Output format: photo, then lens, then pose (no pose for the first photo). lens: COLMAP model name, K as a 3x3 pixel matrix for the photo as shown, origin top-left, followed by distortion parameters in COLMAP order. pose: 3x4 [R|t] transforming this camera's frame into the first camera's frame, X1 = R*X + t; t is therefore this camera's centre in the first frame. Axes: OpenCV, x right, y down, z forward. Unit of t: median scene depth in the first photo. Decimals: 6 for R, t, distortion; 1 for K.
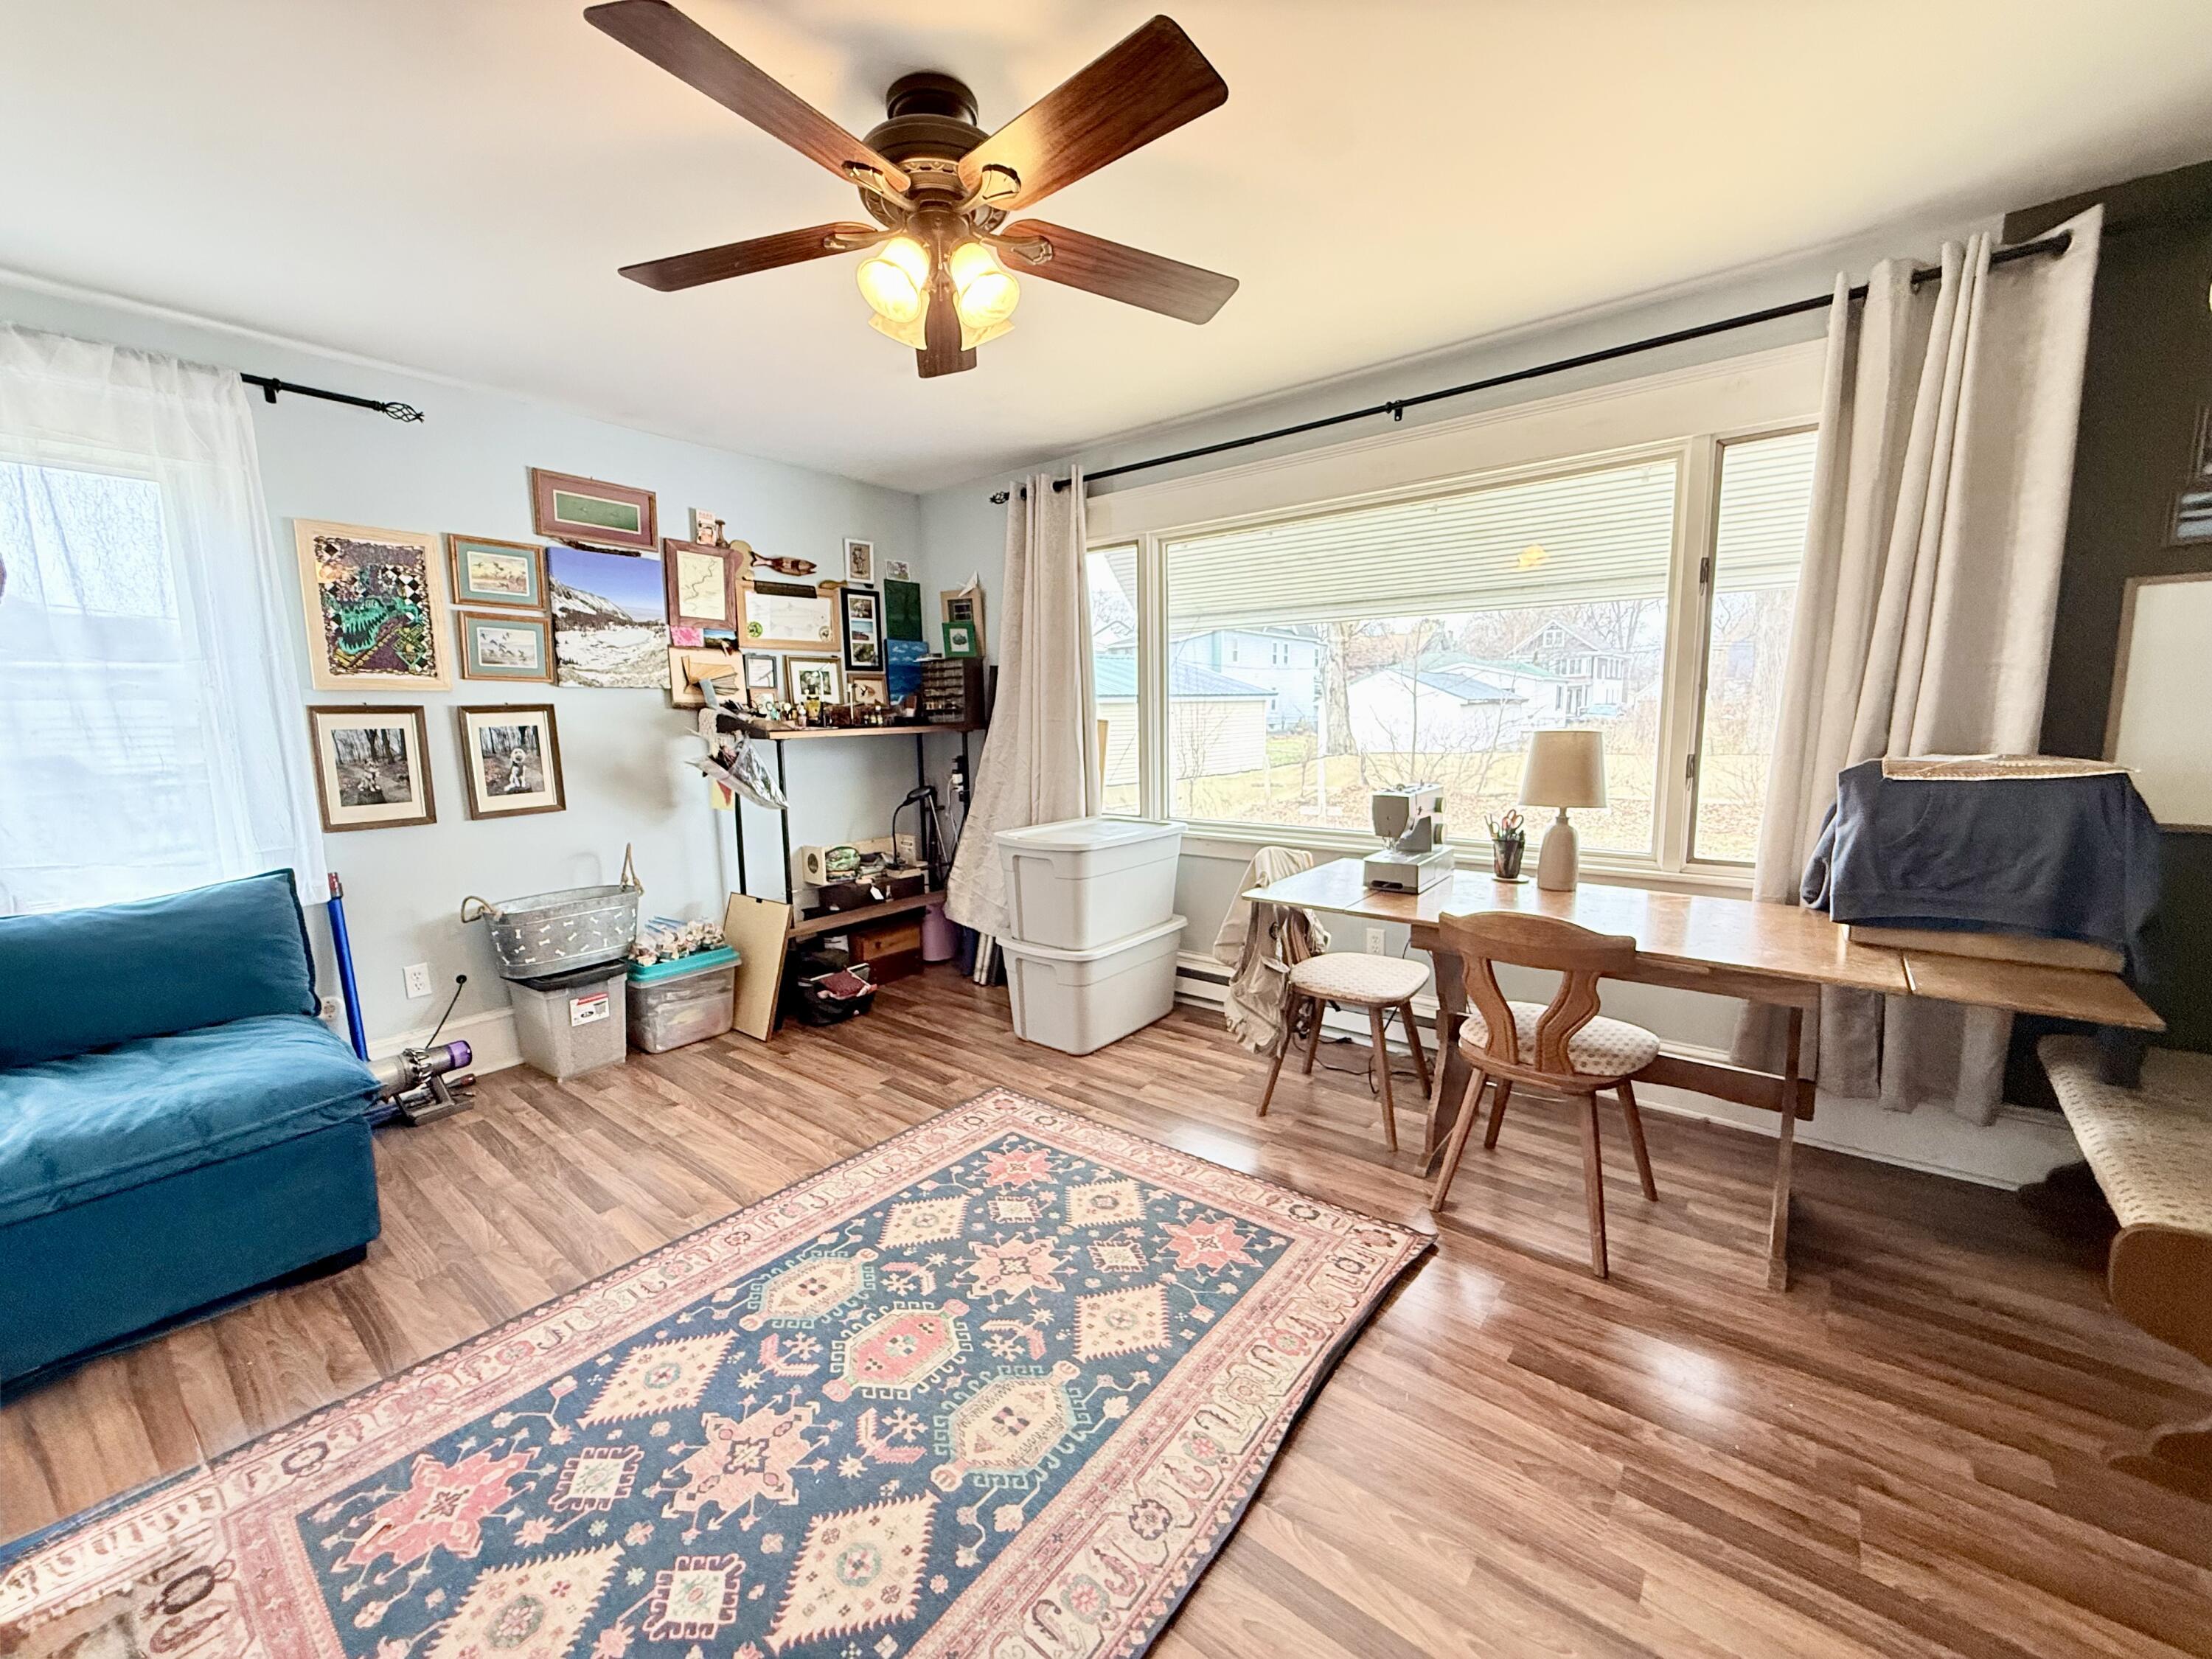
lens RADIAL K [[882.7, 0, 1103.6], [0, 882.7, 831.5], [0, 0, 1]] dist [0.001351, 0.000178]
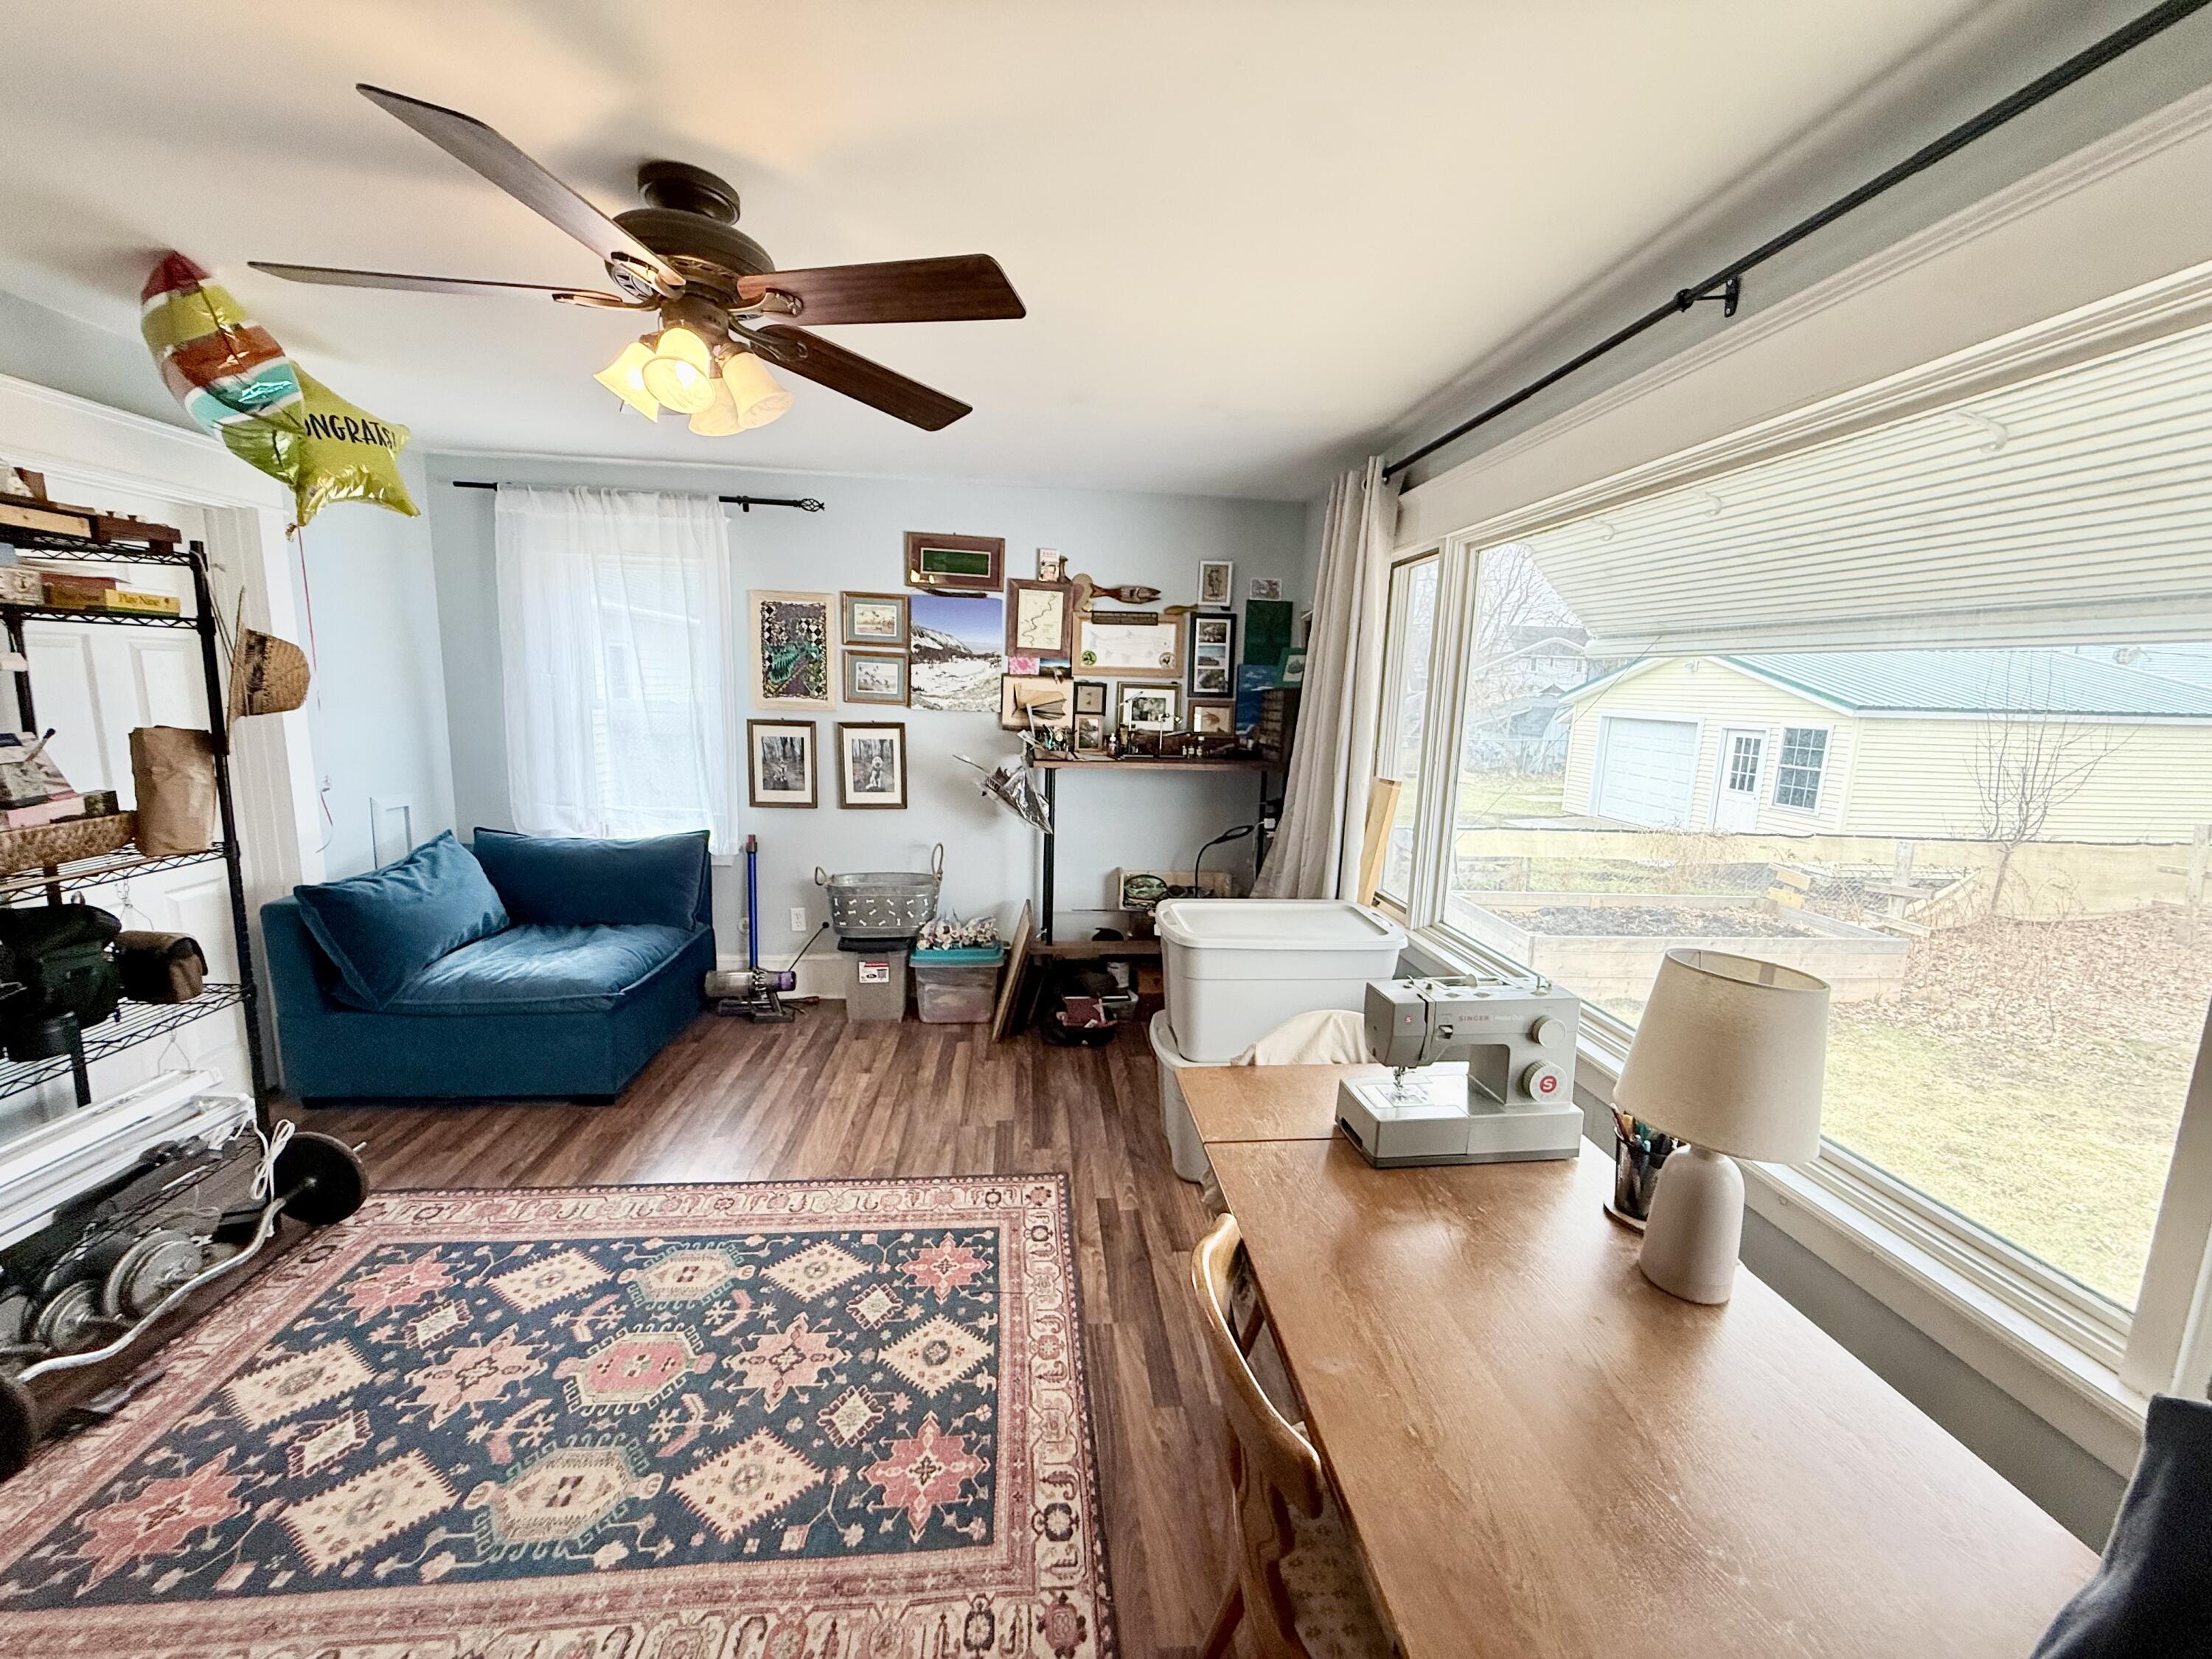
lens RADIAL K [[882.7, 0, 1106.2], [0, 882.7, 831.8], [0, 0, 1]] dist [0.001351, 0.000178]
pose [[0.693488, 0.156140, -0.703345, 0.498920], [-0.140376, 0.986807, 0.080659, -0.143259], [0.706660, 0.042797, 0.706257, 0.359268]]
